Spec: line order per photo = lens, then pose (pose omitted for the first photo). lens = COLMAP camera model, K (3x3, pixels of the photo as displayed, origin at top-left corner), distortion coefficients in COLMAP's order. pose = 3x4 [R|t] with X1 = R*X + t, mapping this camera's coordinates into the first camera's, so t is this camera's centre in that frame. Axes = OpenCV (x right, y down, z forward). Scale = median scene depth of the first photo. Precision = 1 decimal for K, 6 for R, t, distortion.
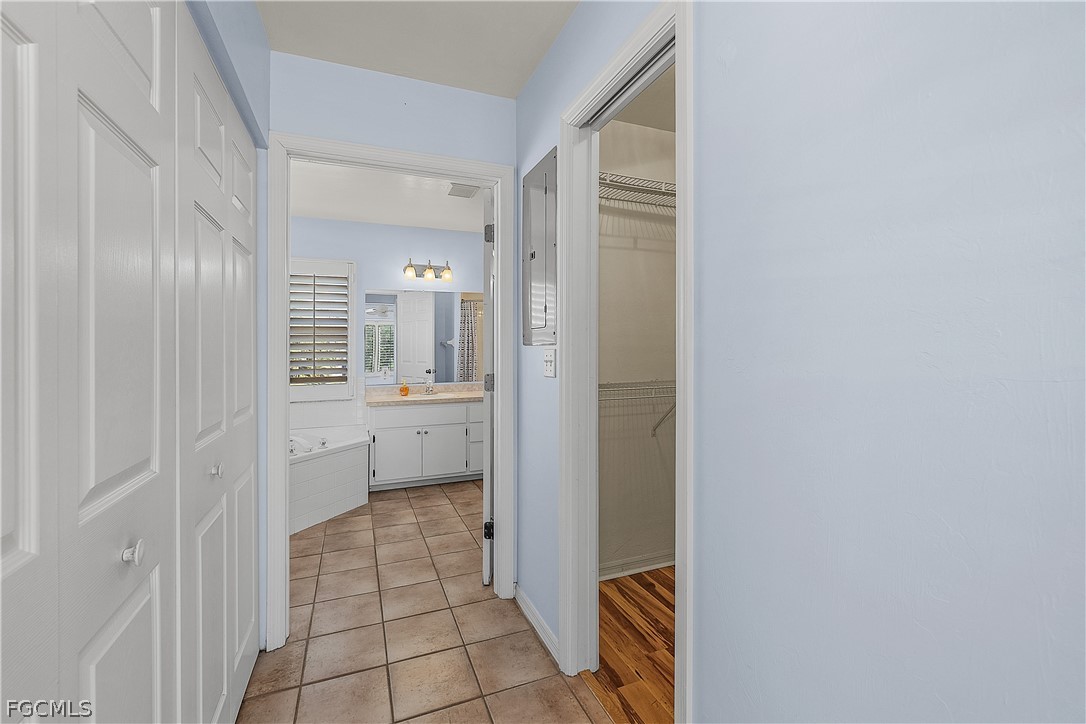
lens RADIAL K [[464.1, 0, 544.8], [0, 464.1, 354.1], [0, 0, 1]] dist [0.002409, 0.000100]
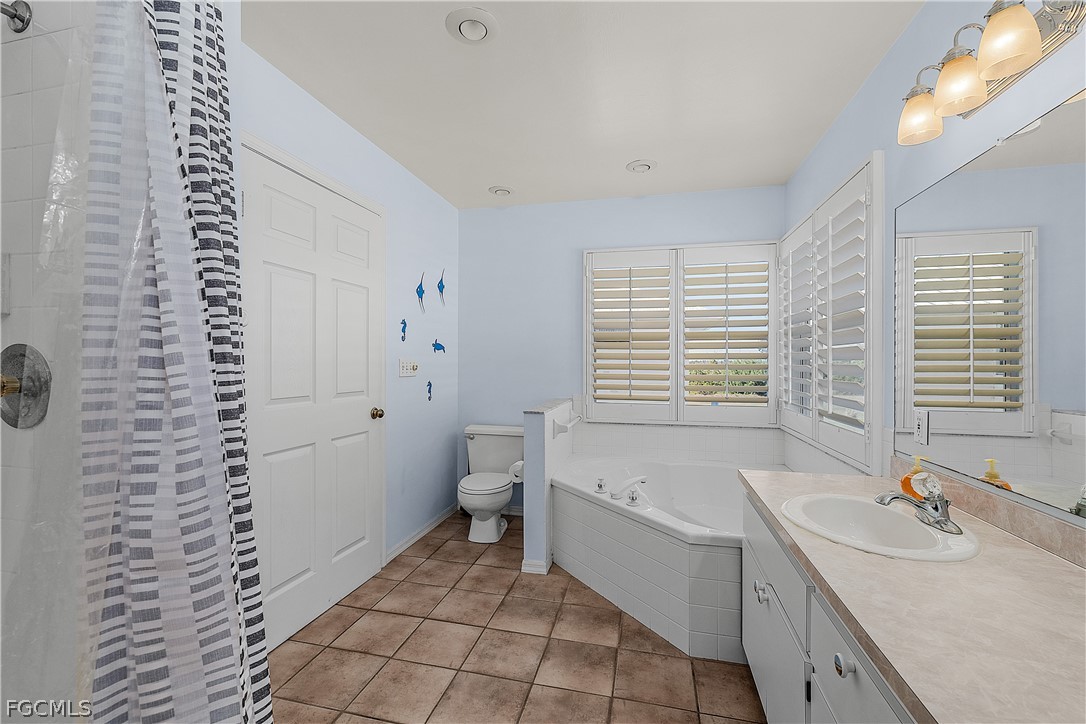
lens RADIAL K [[464.1, 0, 543.6], [0, 464.1, 361.0], [0, 0, 1]] dist [0.002409, 0.000100]
pose [[-0.586892, 0.002144, -0.809663, 0.144962], [-0.006841, 0.999948, 0.007607, -0.013173], [0.809637, 0.010003, -0.586846, 1.259917]]
